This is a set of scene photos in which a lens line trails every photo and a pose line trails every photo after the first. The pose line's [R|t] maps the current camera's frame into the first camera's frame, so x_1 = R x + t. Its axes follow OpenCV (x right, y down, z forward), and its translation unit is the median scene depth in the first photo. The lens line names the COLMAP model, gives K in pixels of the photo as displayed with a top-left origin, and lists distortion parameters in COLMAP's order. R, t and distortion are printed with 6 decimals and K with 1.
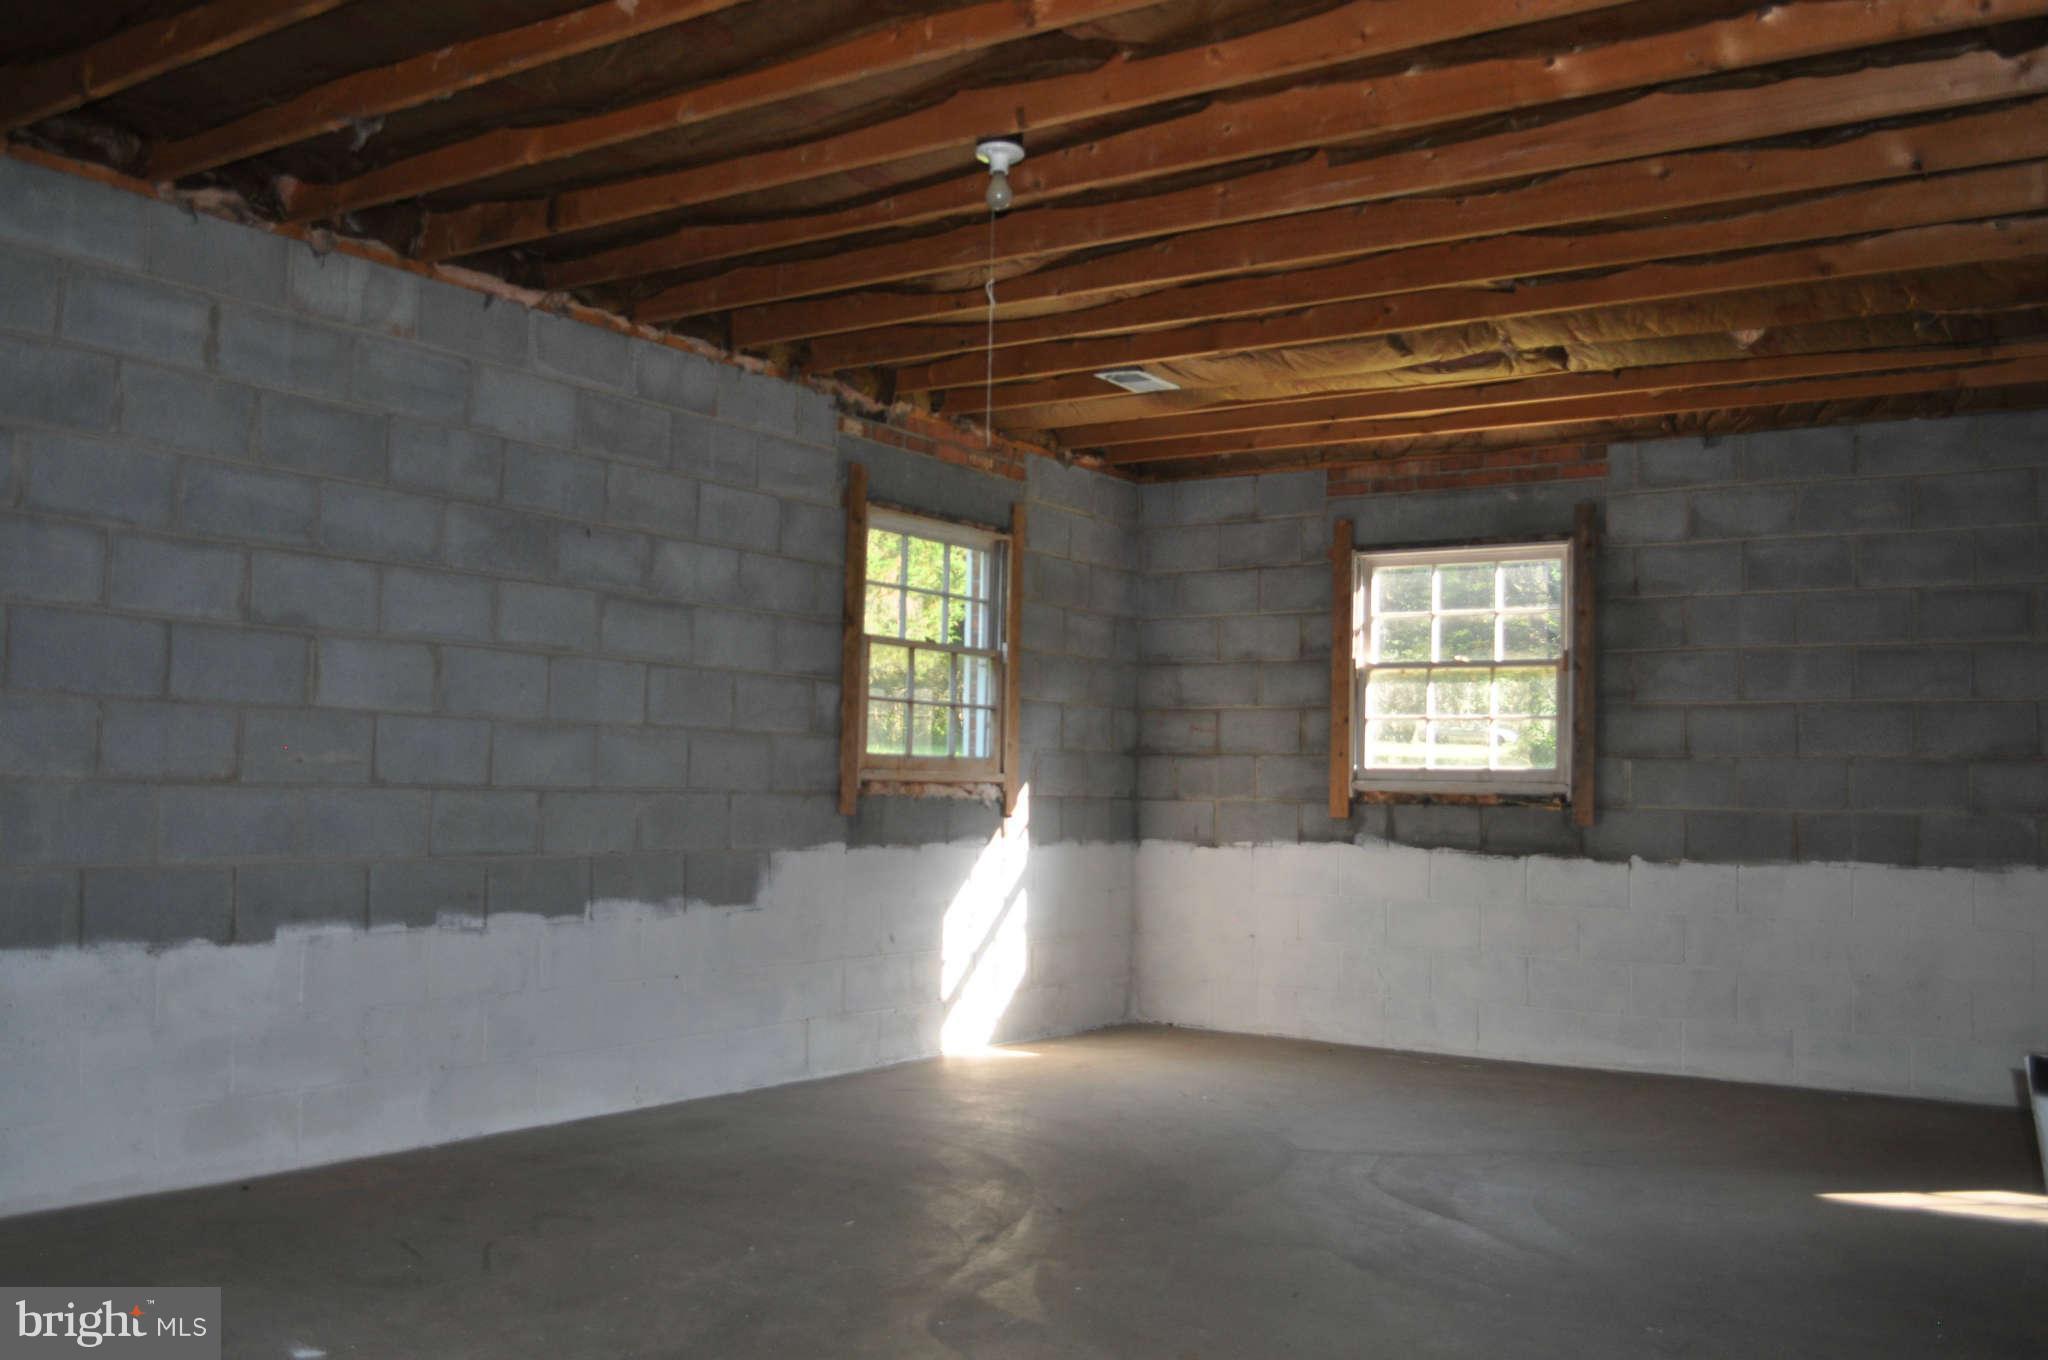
lens RADIAL K [[1606.6, 0, 1021.8], [0, 1606.6, 697.6], [0, 0, 1]] dist [-0.084209, 0.010649]
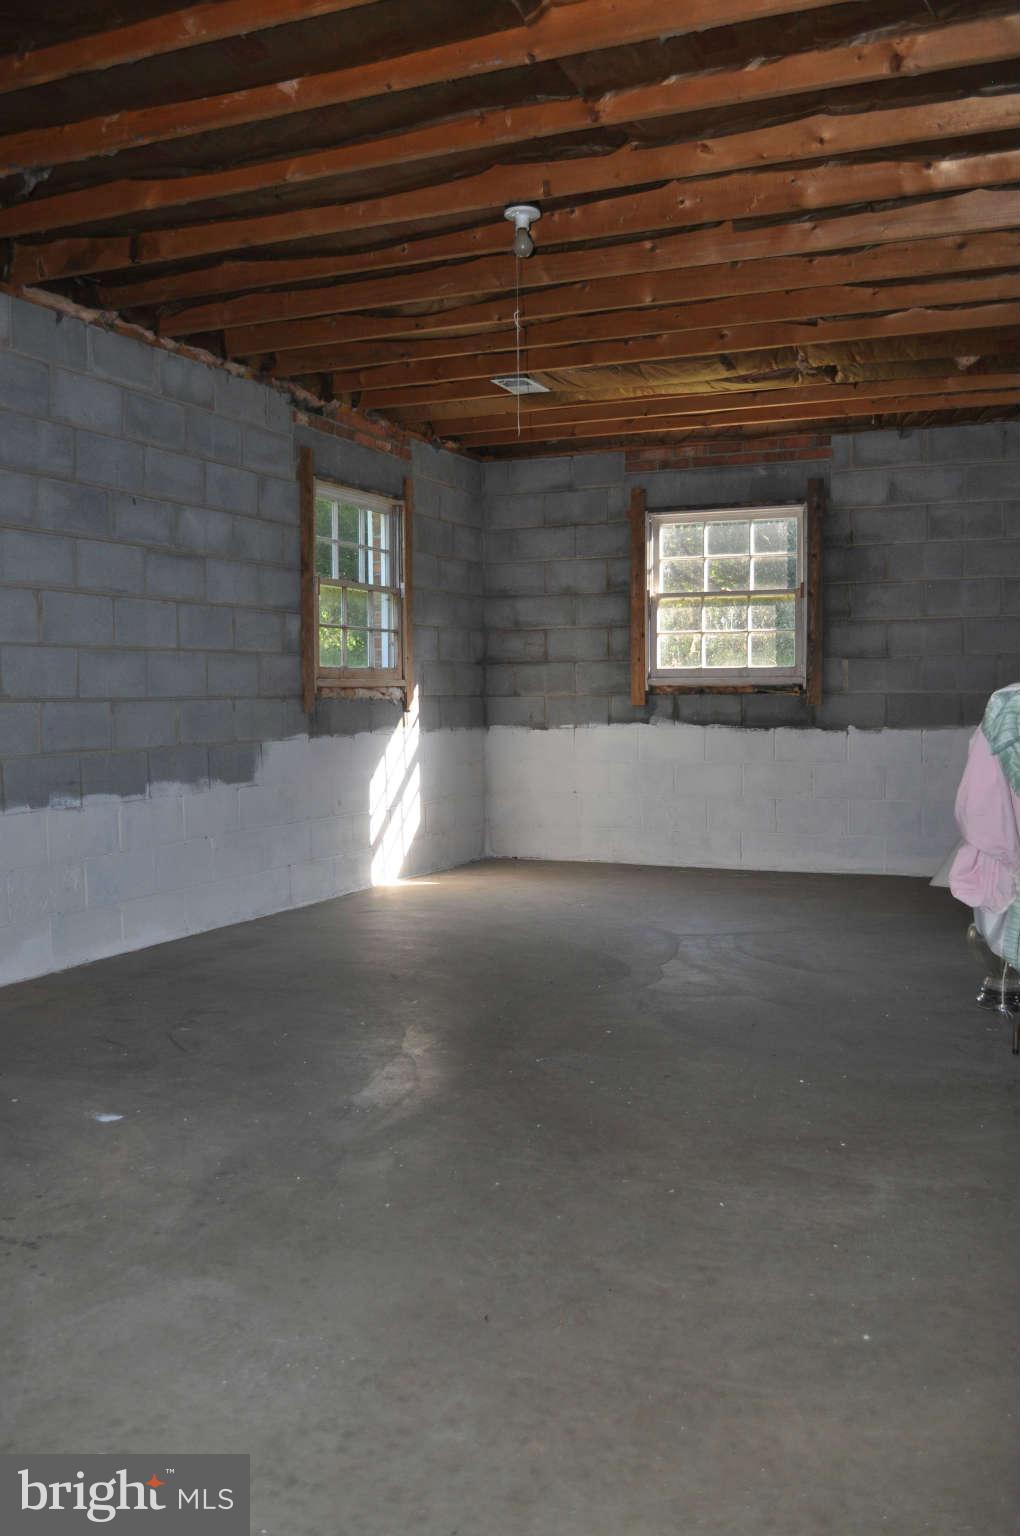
lens RADIAL K [[1204.9, 0, 471.5], [0, 1204.9, 744.8], [0, 0, 1]] dist [-0.084209, 0.010649]
pose [[0.986415, -0.035806, 0.160325, -0.125681], [0.019812, 0.994763, 0.100265, 0.001478], [-0.163076, -0.095727, 0.981959, -0.010597]]
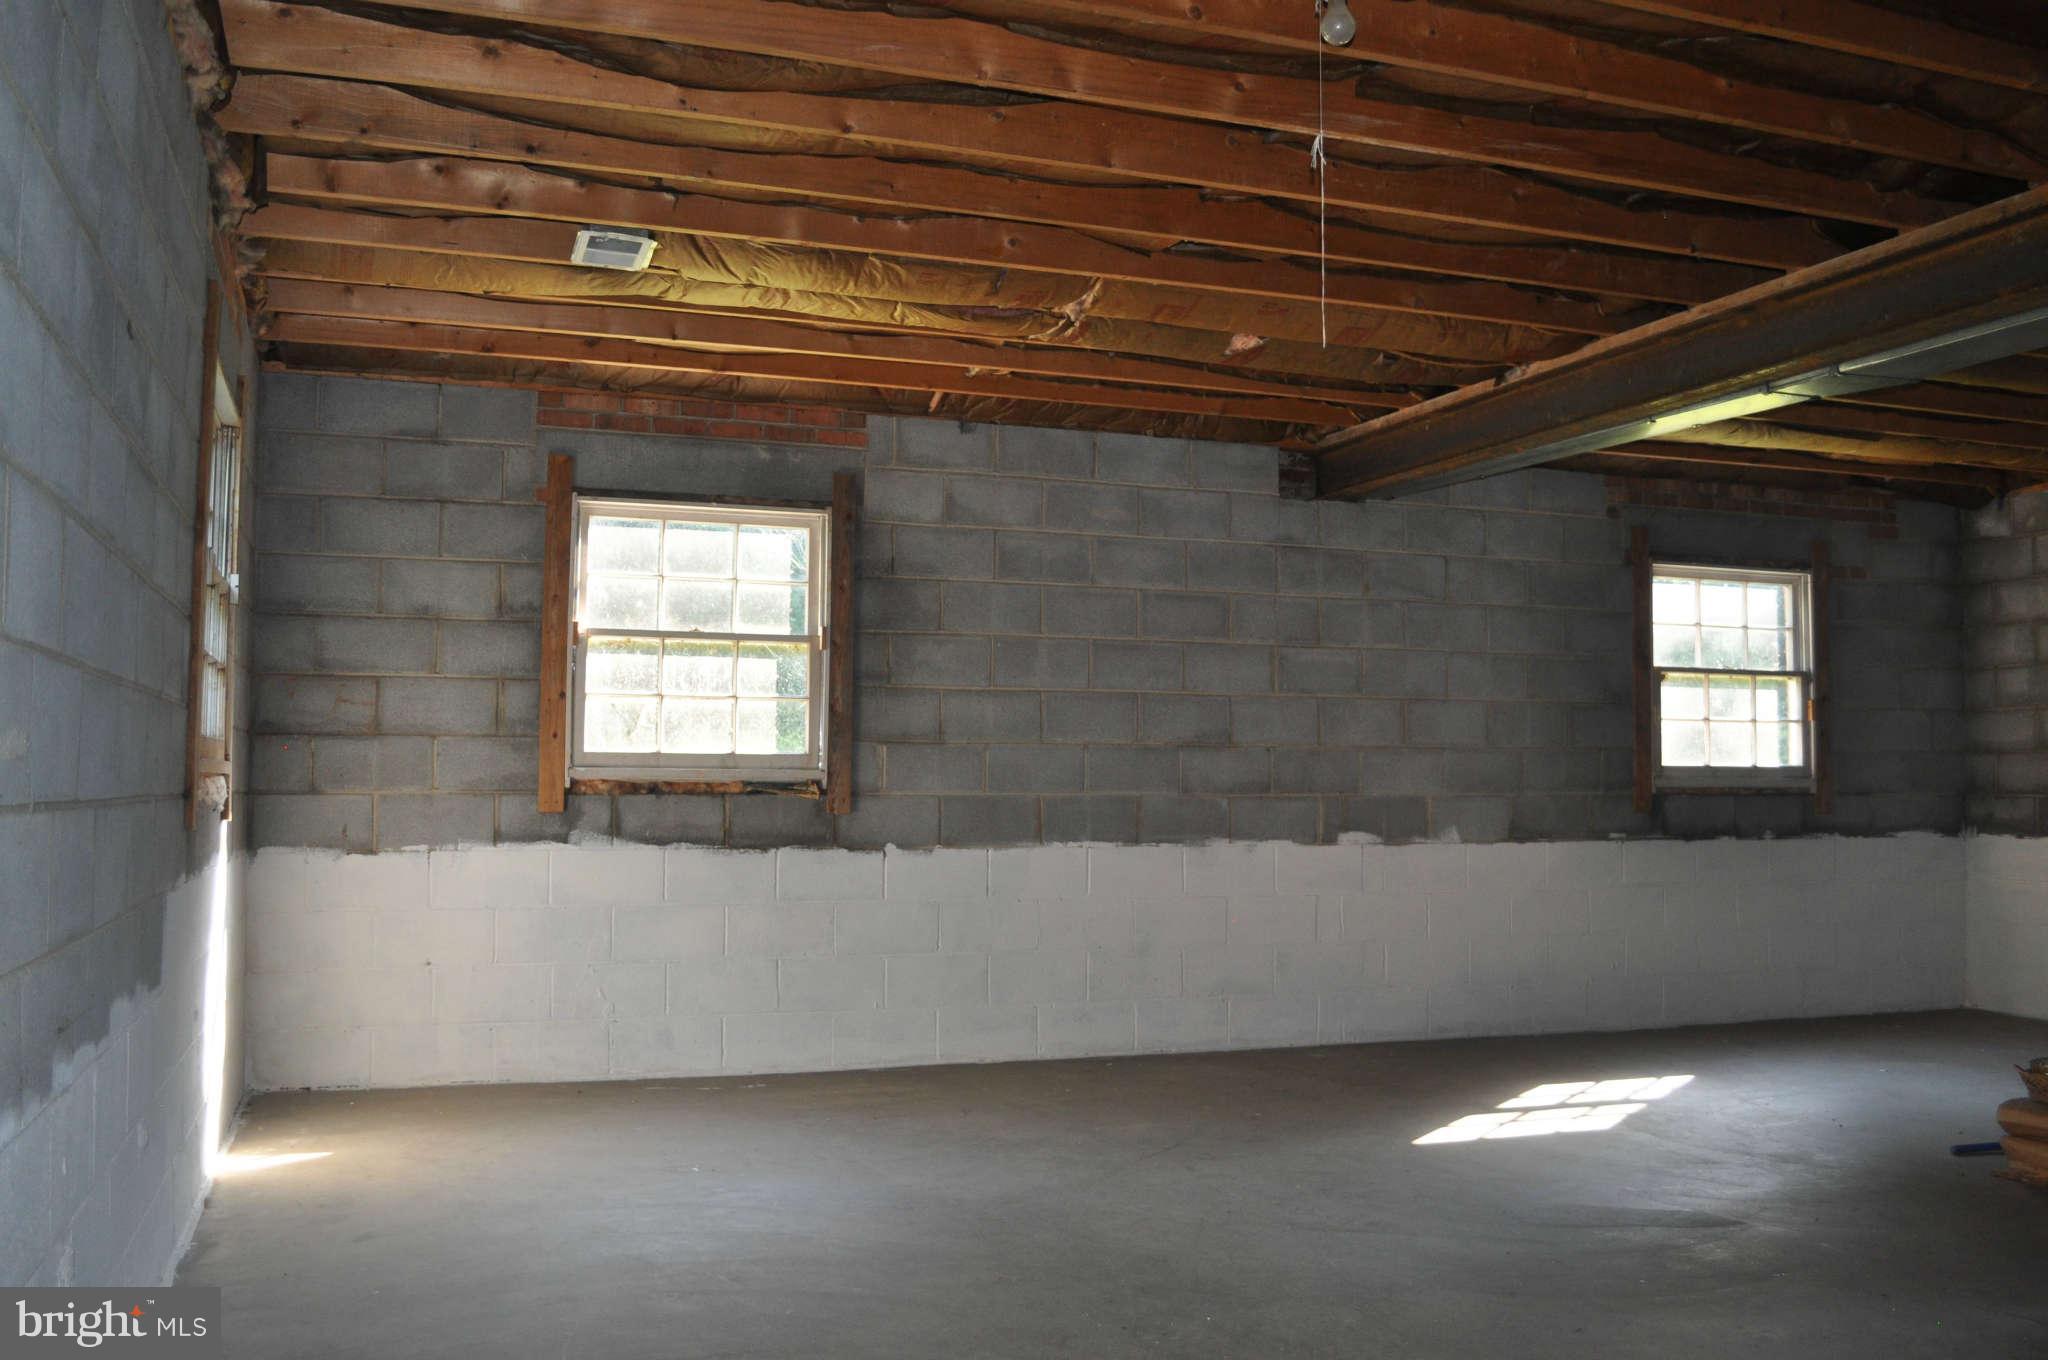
lens RADIAL K [[1702.6, 0, 1019.9], [0, 1702.6, 690.2], [0, 0, 1]] dist [-0.067136, -0.000079]
pose [[0.637589, 0.024346, 0.769992, -0.358674], [-0.034918, 0.999387, -0.002685, 0.006138], [-0.769585, -0.025174, 0.638048, 0.275321]]
